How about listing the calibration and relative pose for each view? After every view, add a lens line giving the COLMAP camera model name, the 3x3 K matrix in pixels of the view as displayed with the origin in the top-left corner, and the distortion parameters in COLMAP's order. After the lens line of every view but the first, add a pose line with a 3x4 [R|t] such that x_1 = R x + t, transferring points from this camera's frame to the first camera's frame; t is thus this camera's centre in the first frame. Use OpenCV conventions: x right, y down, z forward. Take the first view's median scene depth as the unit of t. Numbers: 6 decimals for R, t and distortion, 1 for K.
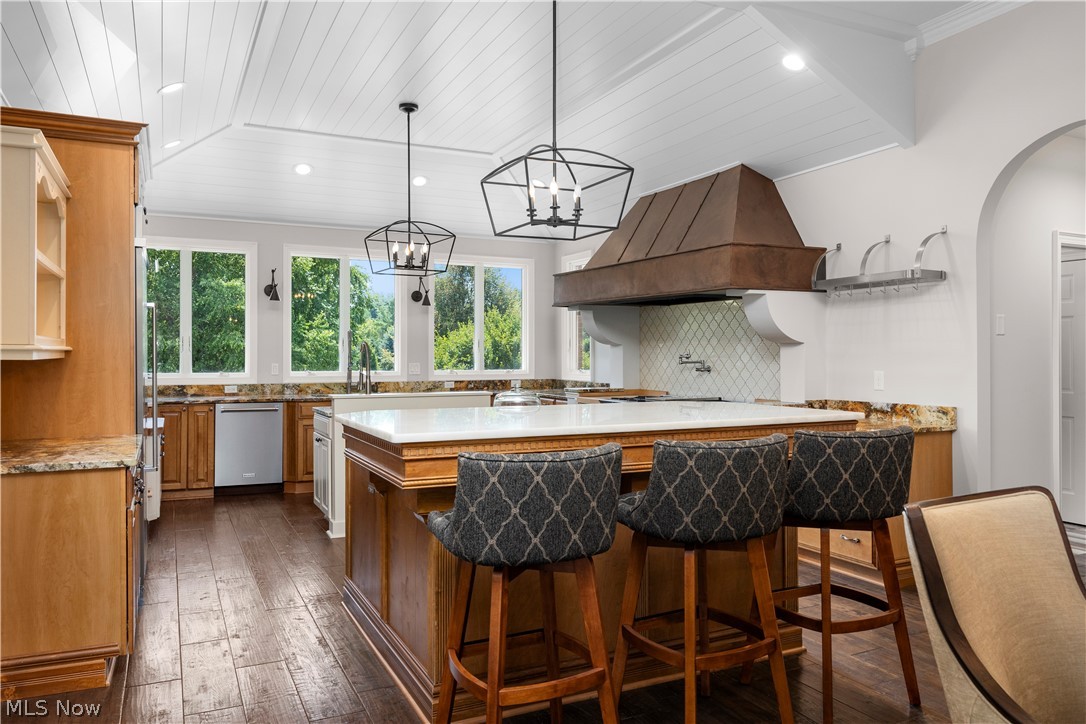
lens RADIAL K [[812.8, 0, 543.0], [0, 812.8, 362.0], [0, 0, 1]] dist [0.001499, 0.000415]
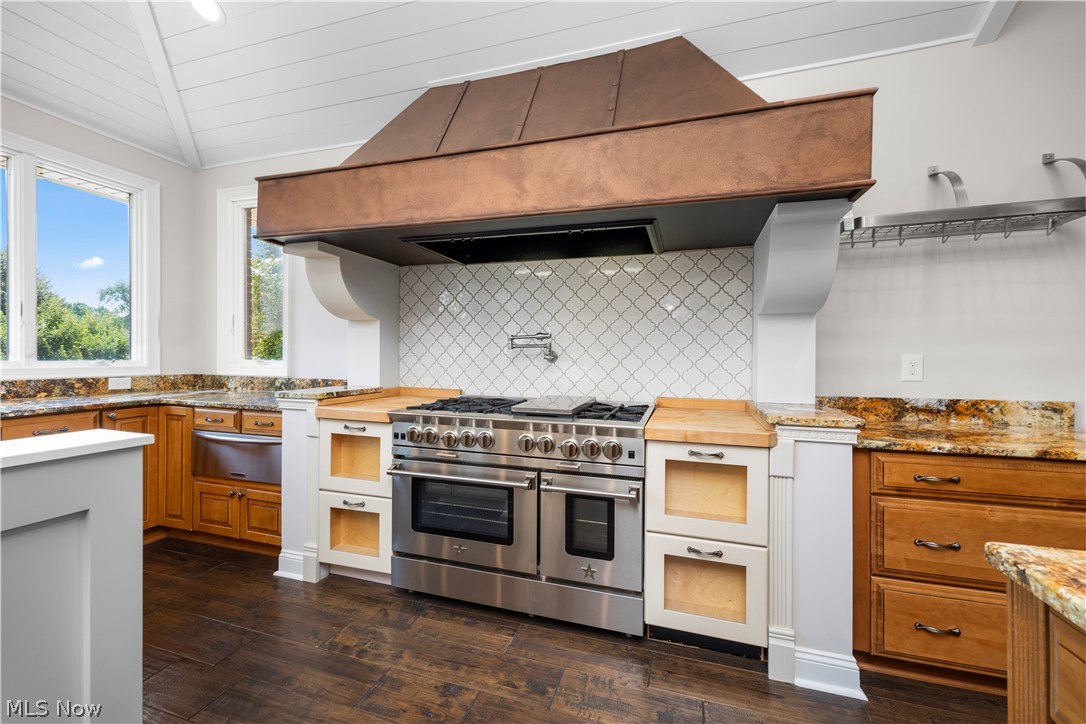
lens RADIAL K [[430.5, 0, 544.3], [0, 430.5, 358.1], [0, 0, 1]] dist [0.001563, 0.000064]
pose [[0.676571, 0.001609, 0.736375, -0.097011], [-0.000839, 0.999999, -0.001414, 0.014716], [-0.736377, 0.000339, 0.676572, 0.983316]]
